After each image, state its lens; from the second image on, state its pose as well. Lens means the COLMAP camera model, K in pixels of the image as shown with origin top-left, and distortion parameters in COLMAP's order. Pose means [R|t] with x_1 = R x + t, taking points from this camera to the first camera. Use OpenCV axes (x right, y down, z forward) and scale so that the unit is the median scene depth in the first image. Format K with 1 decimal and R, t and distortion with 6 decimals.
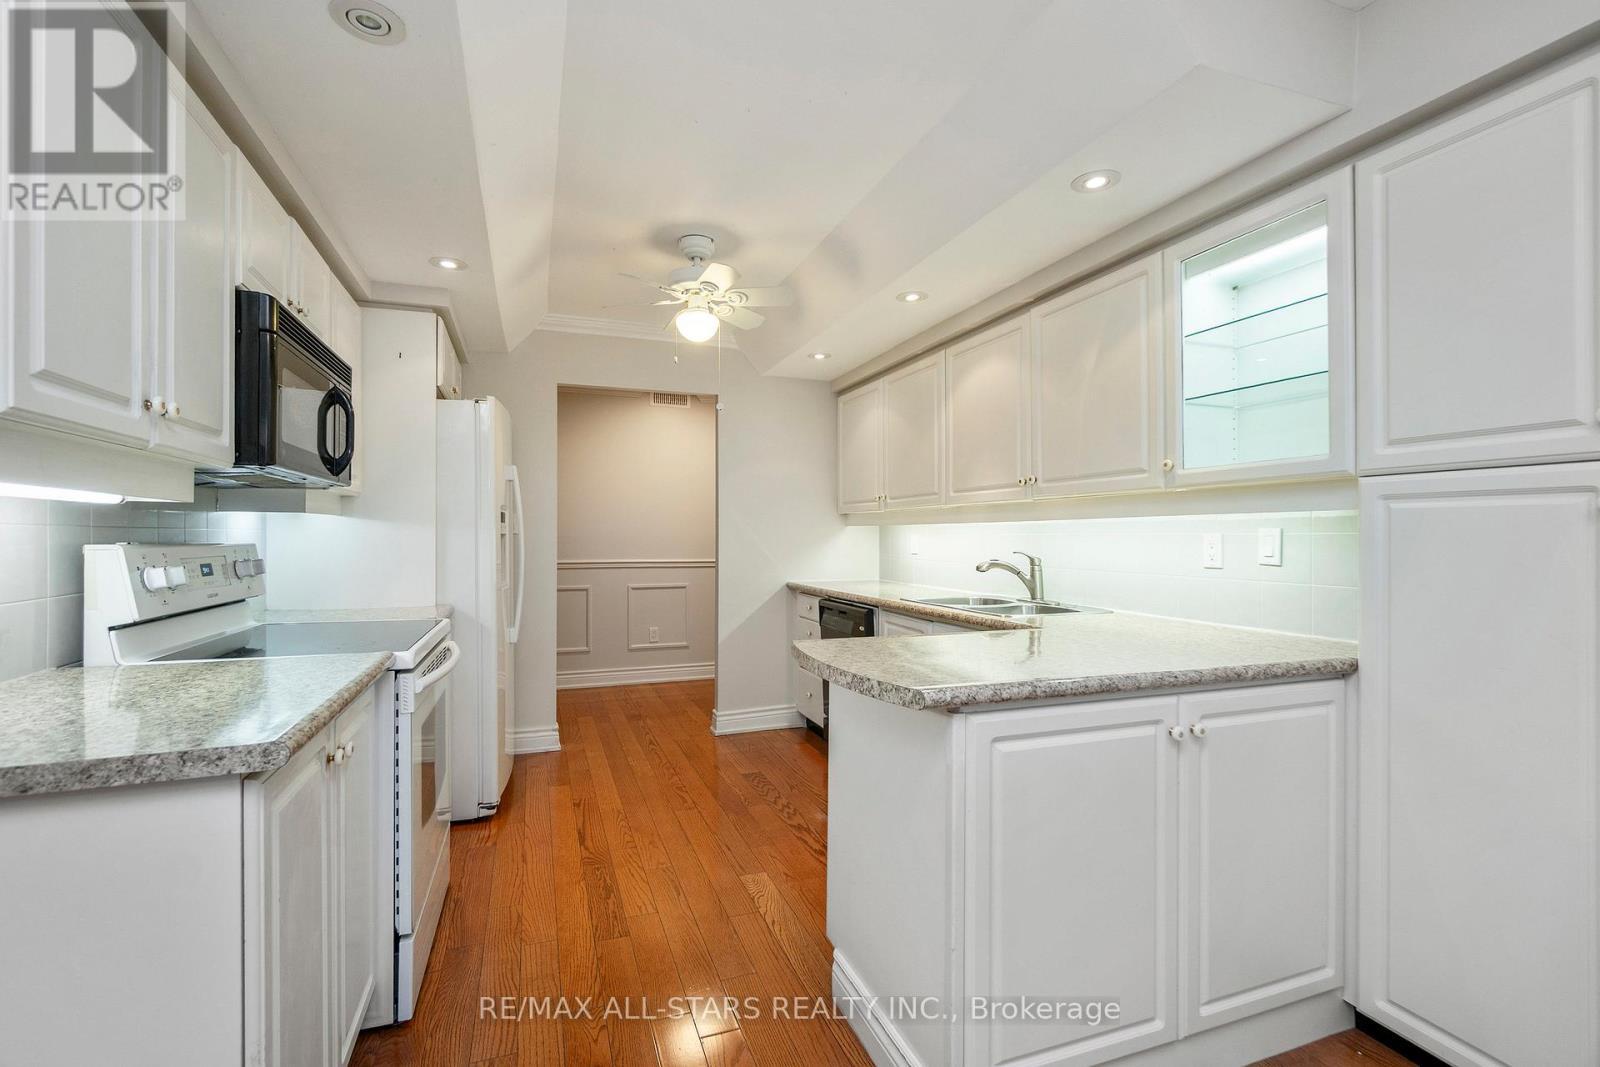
lens RADIAL K [[703.1, 0, 778.1], [0, 703.1, 531.1], [0, 0, 1]] dist [-0.014310, -0.000008]
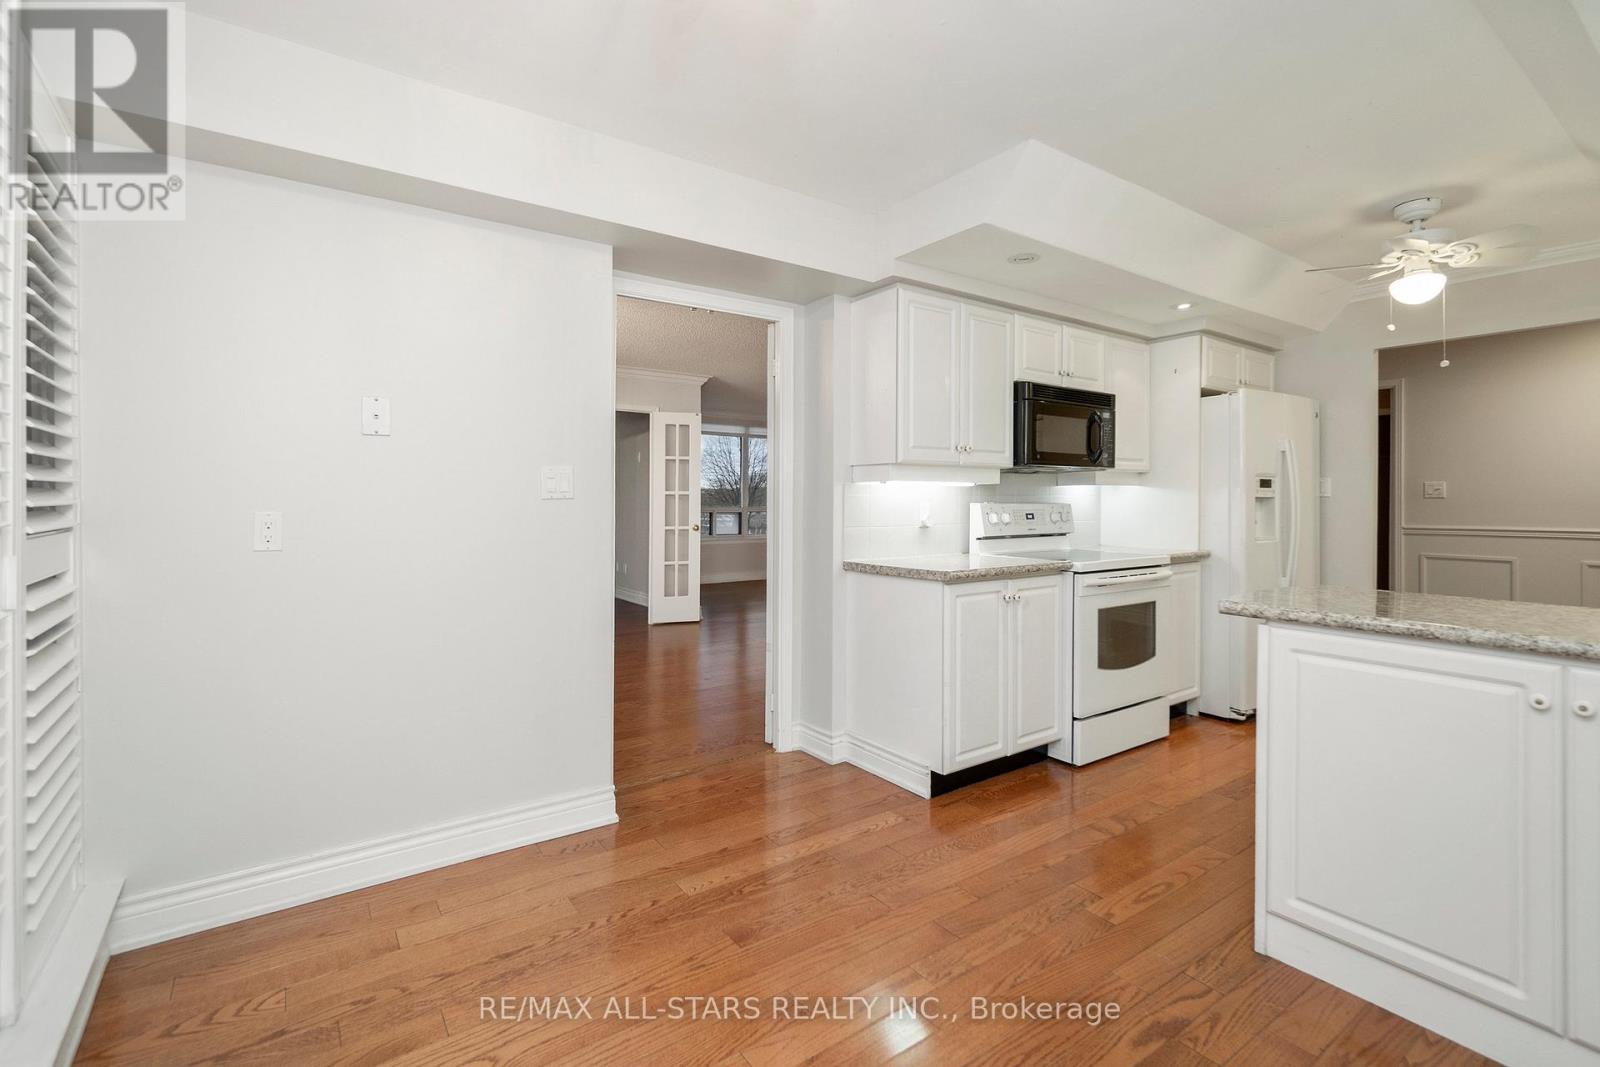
lens RADIAL K [[735.8, 0, 801.8], [0, 735.8, 505.9], [0, 0, 1]] dist [0.001236, 0.000063]
pose [[0.287870, 0.010084, -0.957616, 0.666183], [0.006103, 0.999905, 0.012364, -0.001950], [0.957650, -0.009403, 0.287781, -0.145160]]
